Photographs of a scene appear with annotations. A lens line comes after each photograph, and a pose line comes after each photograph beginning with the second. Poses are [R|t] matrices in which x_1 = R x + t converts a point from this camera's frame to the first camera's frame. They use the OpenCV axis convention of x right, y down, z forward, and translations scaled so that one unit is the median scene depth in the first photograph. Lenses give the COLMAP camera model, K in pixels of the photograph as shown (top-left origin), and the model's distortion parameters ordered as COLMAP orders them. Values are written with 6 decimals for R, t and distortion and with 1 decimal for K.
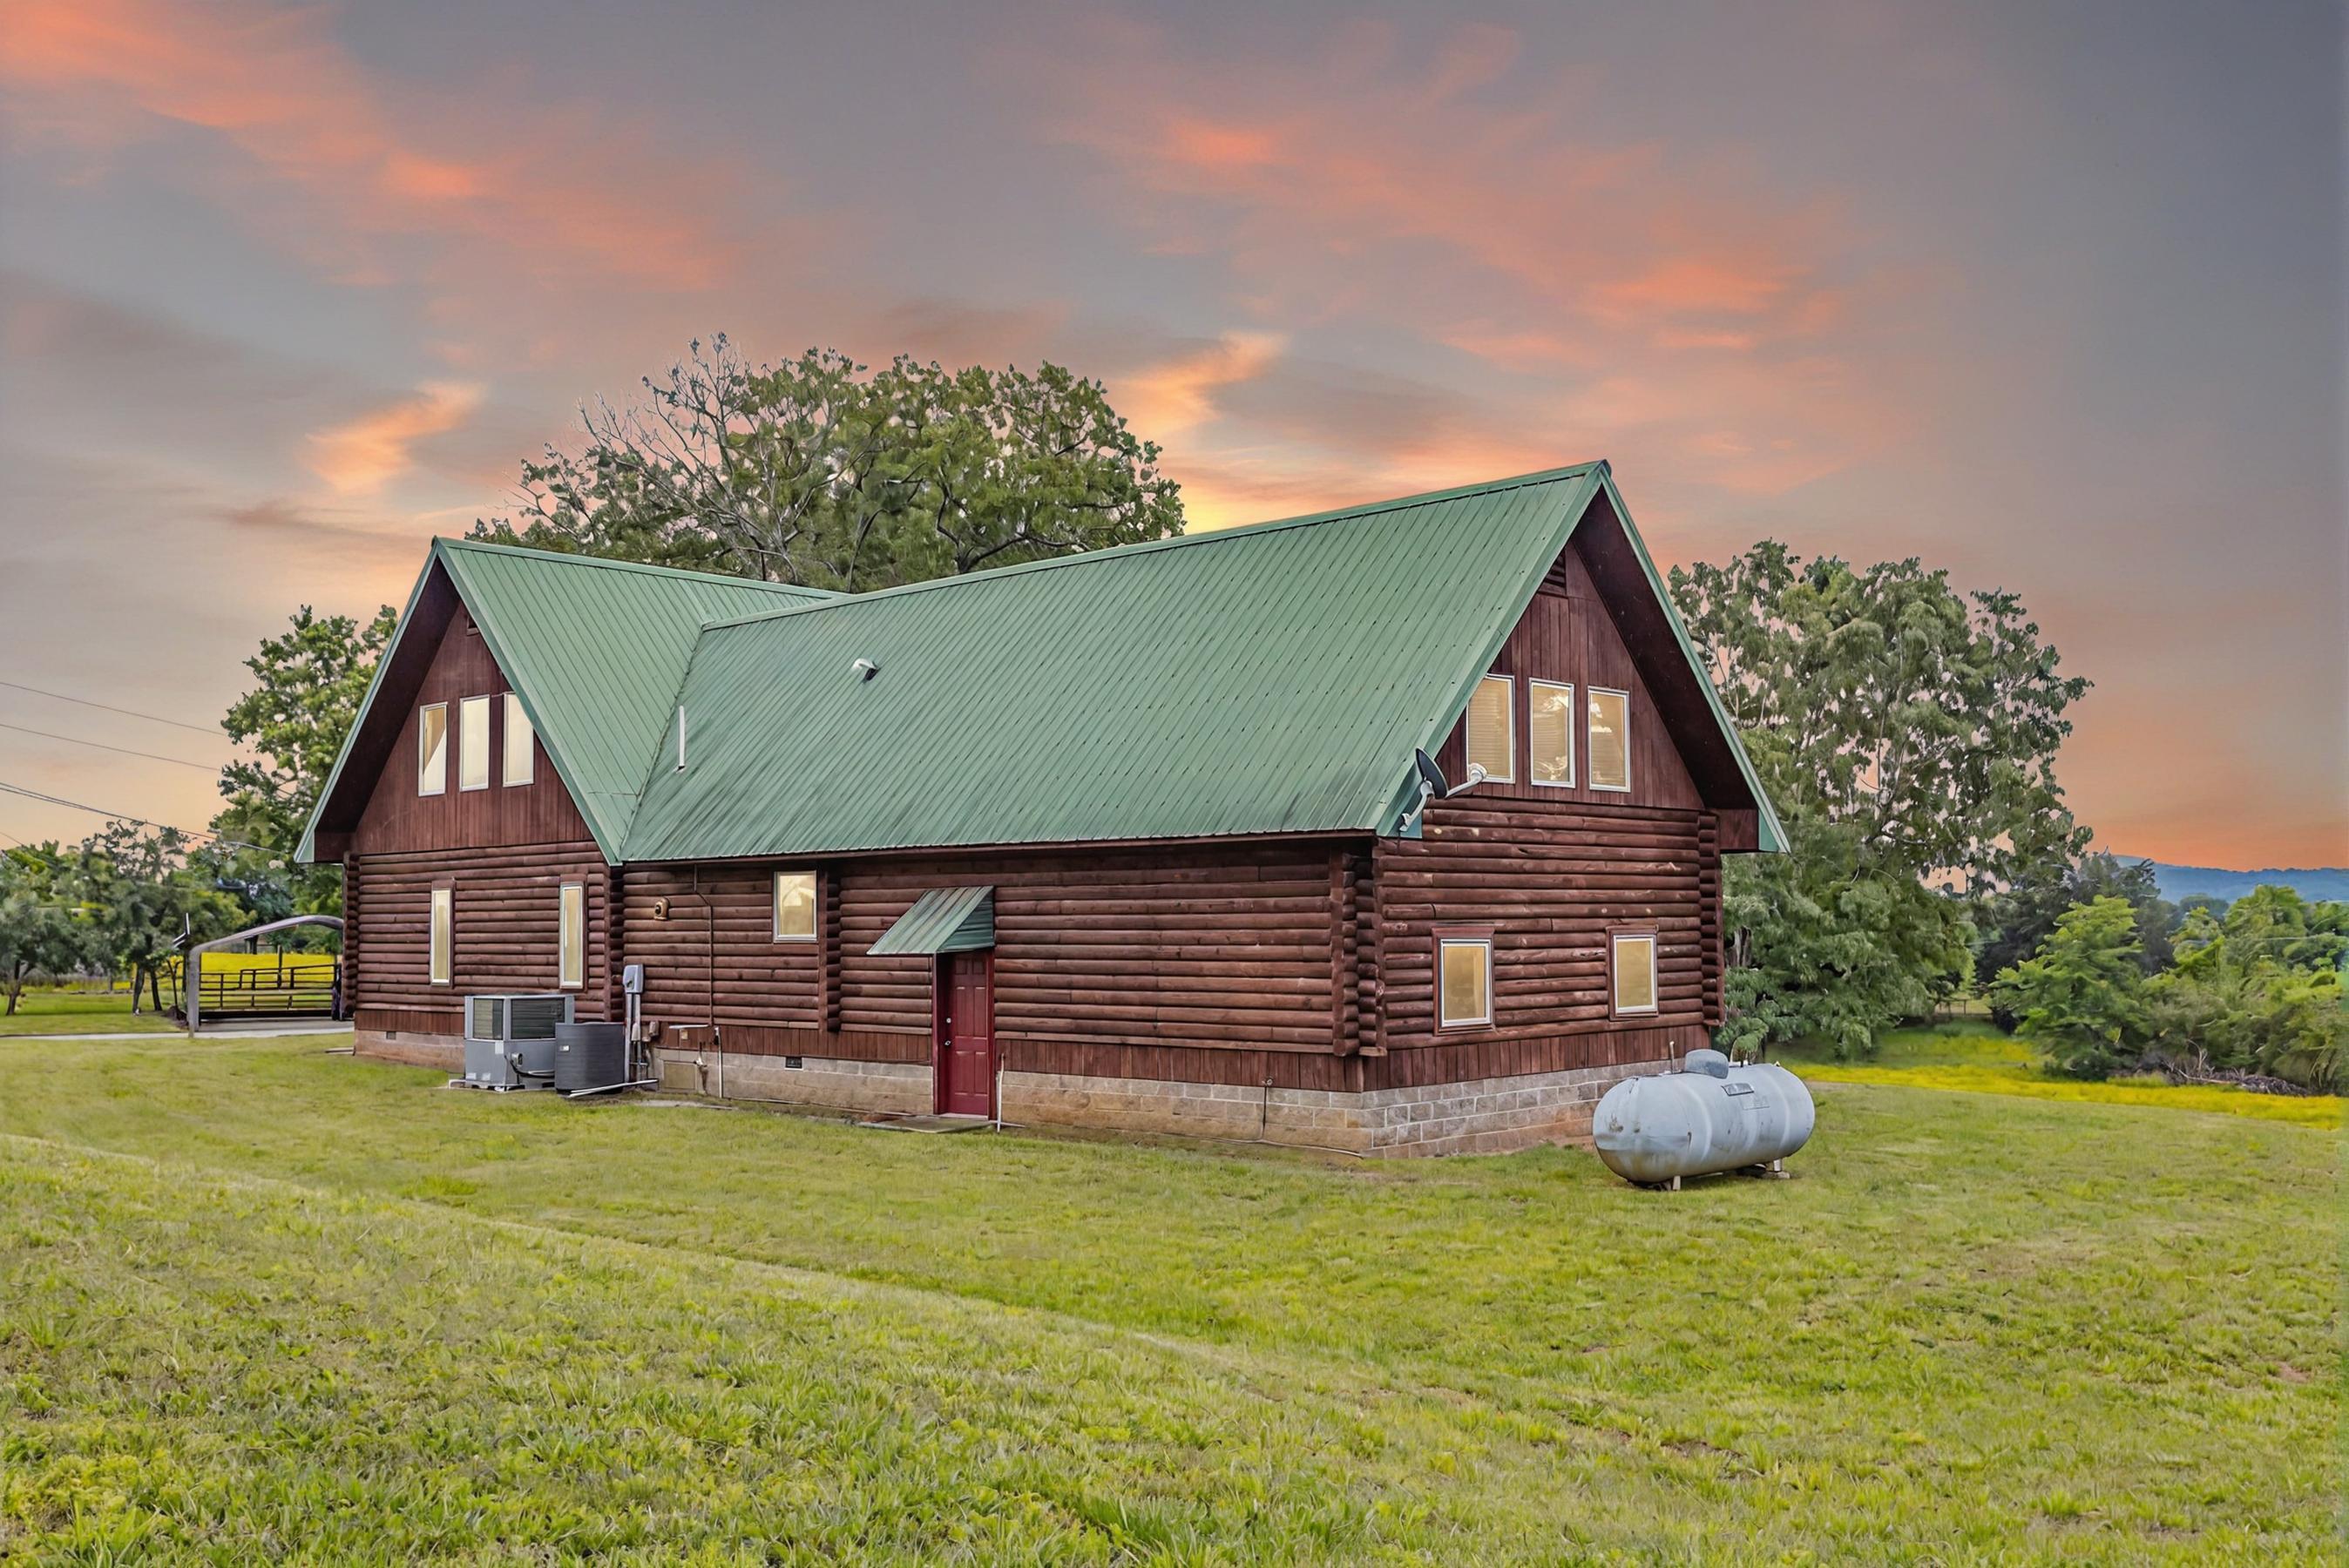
lens RADIAL K [[1872.2, 0, 1169.2], [0, 1872.2, 761.6], [0, 0, 1]] dist [-0.007746, 0.007667]
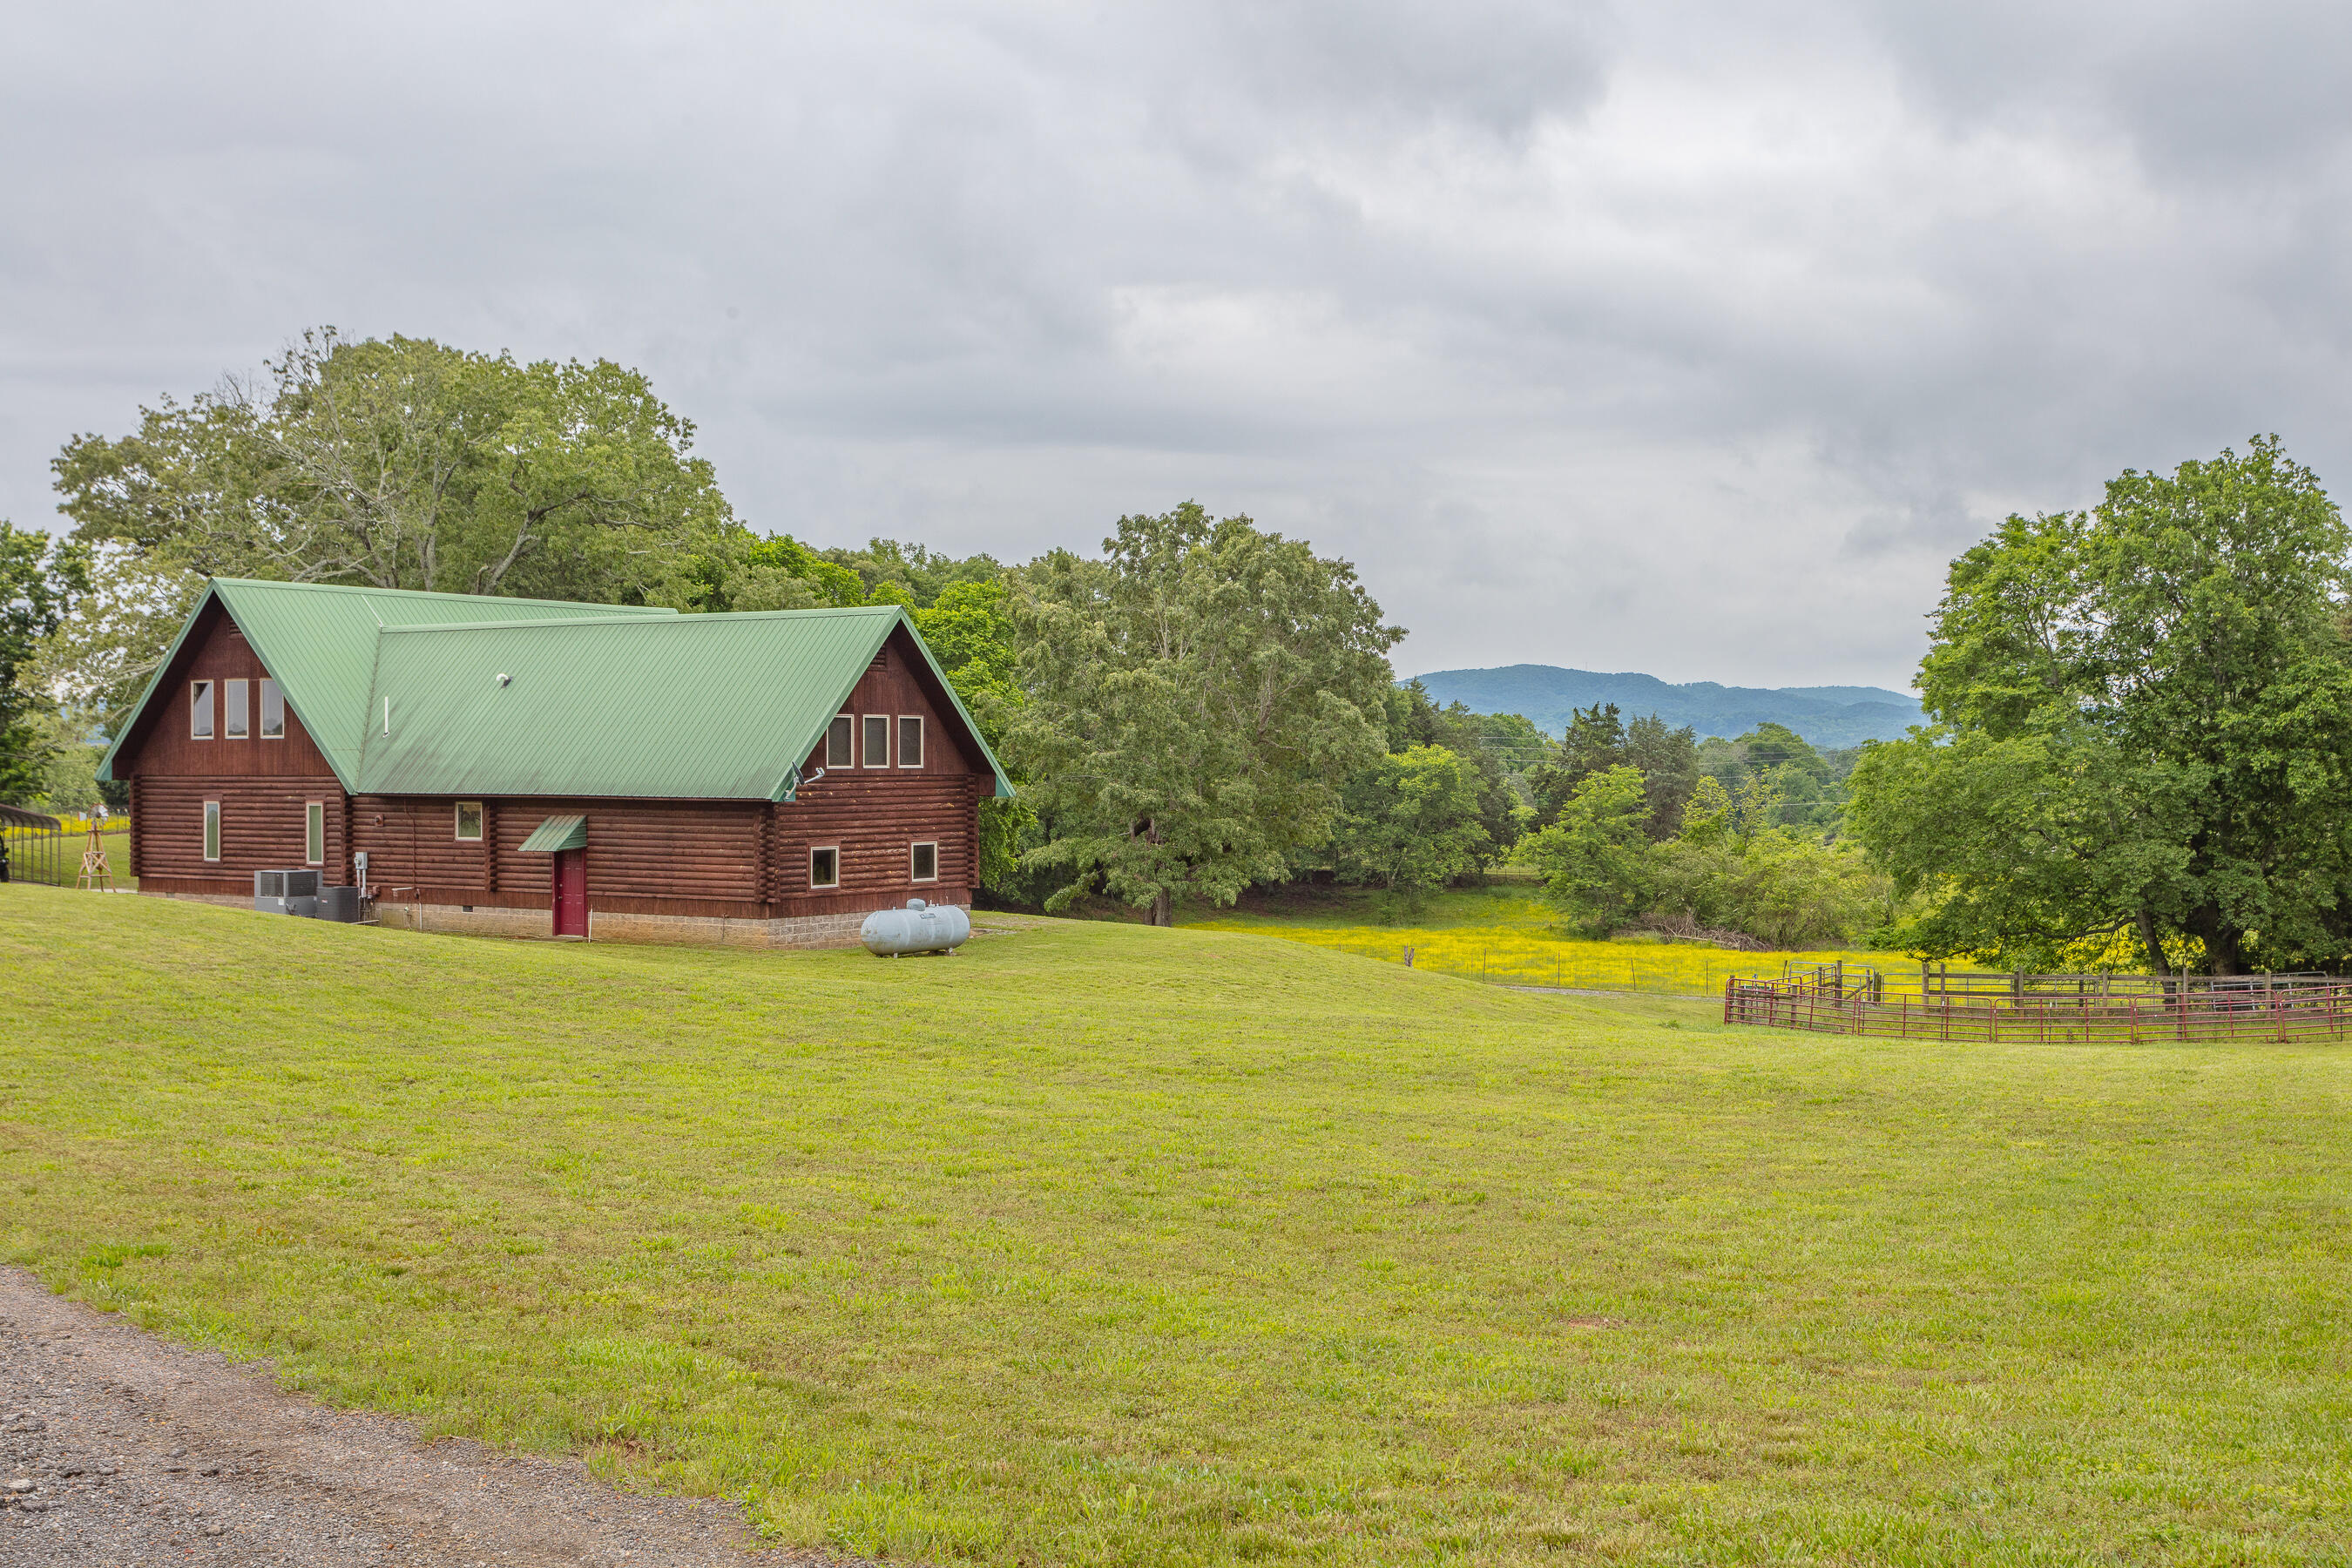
lens RADIAL K [[2785.3, 0, 1173.1], [0, 2785.3, 727.8], [0, 0, 1]] dist [-0.018622, -0.011461]
pose [[0.988602, 0.007700, 0.150354, 0.059187], [-0.020088, 0.996508, 0.081049, -0.224398], [-0.149205, -0.083145, 0.985304, -1.591469]]
